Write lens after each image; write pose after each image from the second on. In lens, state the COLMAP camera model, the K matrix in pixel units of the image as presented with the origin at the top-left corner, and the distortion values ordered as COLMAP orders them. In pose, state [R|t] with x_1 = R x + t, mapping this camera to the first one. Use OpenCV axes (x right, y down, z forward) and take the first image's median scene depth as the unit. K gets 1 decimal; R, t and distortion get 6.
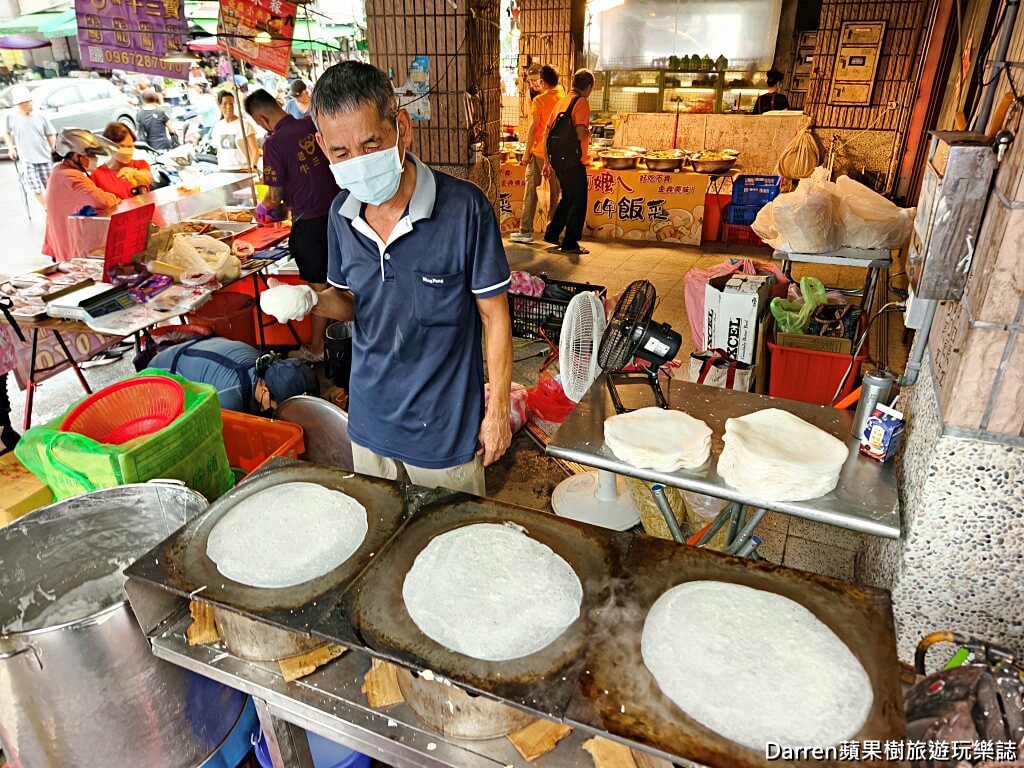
lens RADIAL K [[676.0, 0, 509.0], [0, 676.0, 378.5], [0, 0, 1]] dist [-0.001608, -0.002961]
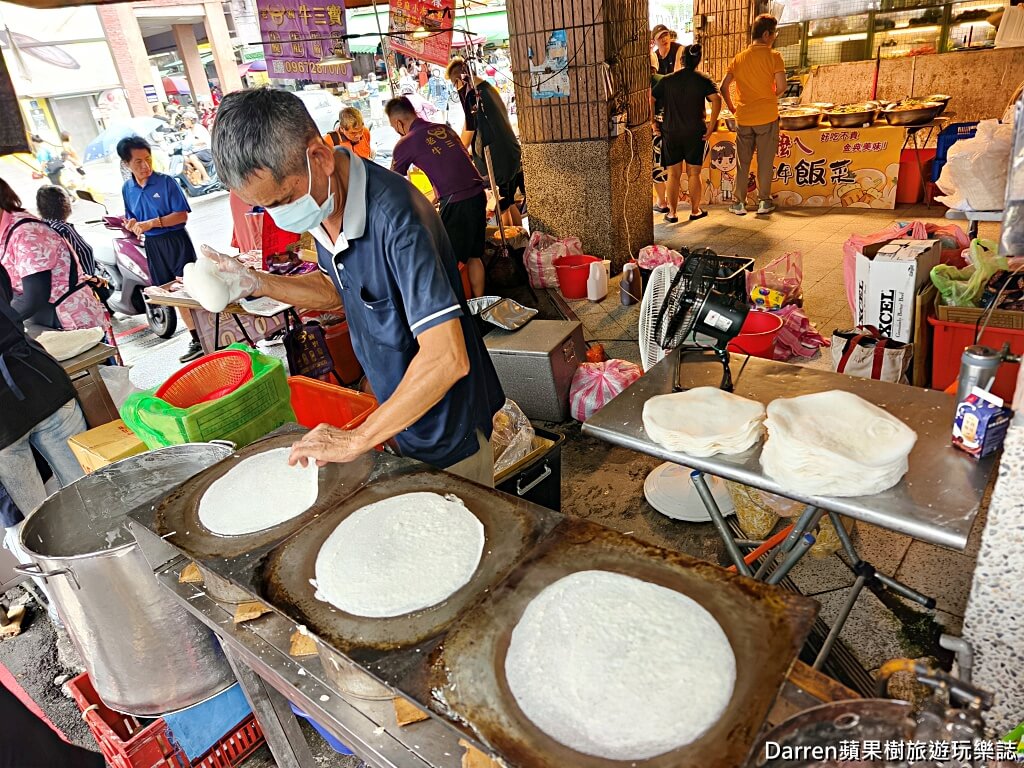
lens RADIAL K [[672.9, 0, 518.5], [0, 672.9, 388.4], [0, 0, 1]] dist [-0.006456, -0.001744]
pose [[0.957425, 0.020210, -0.287974, 0.222500], [-0.008297, 0.999061, 0.042529, 0.007709], [0.288563, -0.038329, 0.956693, 0.050786]]
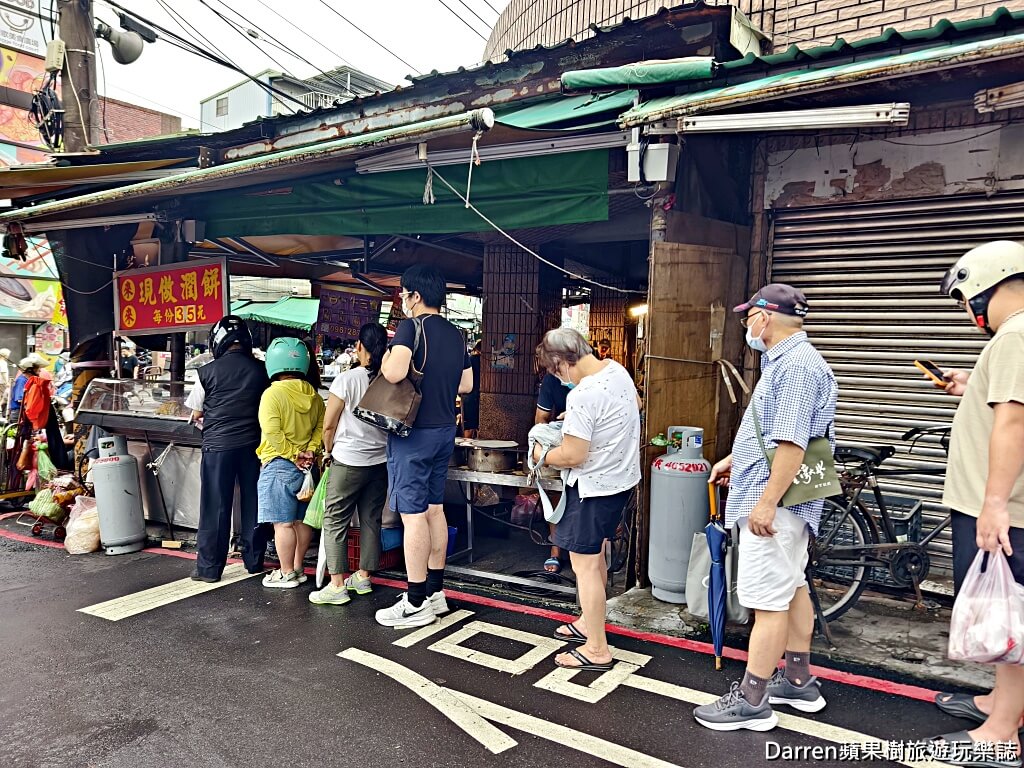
lens RADIAL K [[768.3, 0, 513.0], [0, 768.3, 405.1], [0, 0, 1]] dist [0.002811, 0.000728]
pose [[0.988518, 0.041474, -0.145299, 0.352985], [-0.092170, 0.927484, -0.362324, 0.846717], [0.119735, 0.371556, 0.920657, -1.560435]]
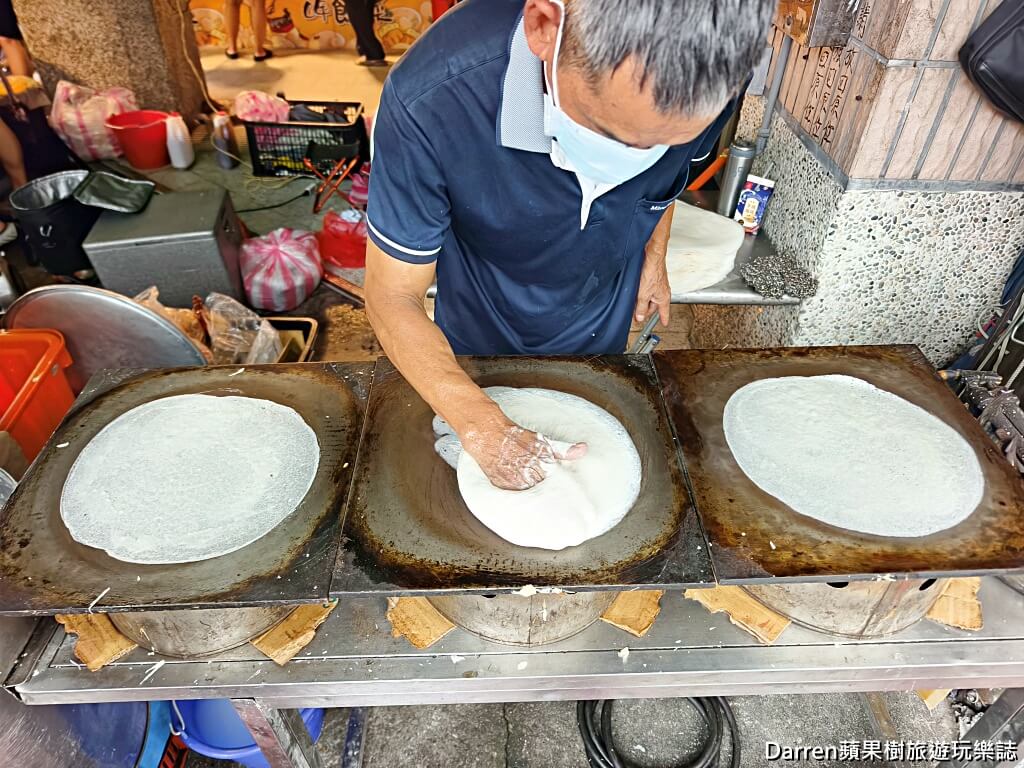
lens RADIAL K [[672.9, 0, 518.5], [0, 672.9, 388.4], [0, 0, 1]] dist [-0.006456, -0.001744]
pose [[0.899319, -0.249624, 0.359046, -0.162291], [0.153309, 0.948929, 0.275737, 0.009670], [-0.409540, -0.192931, 0.891659, 0.183941]]
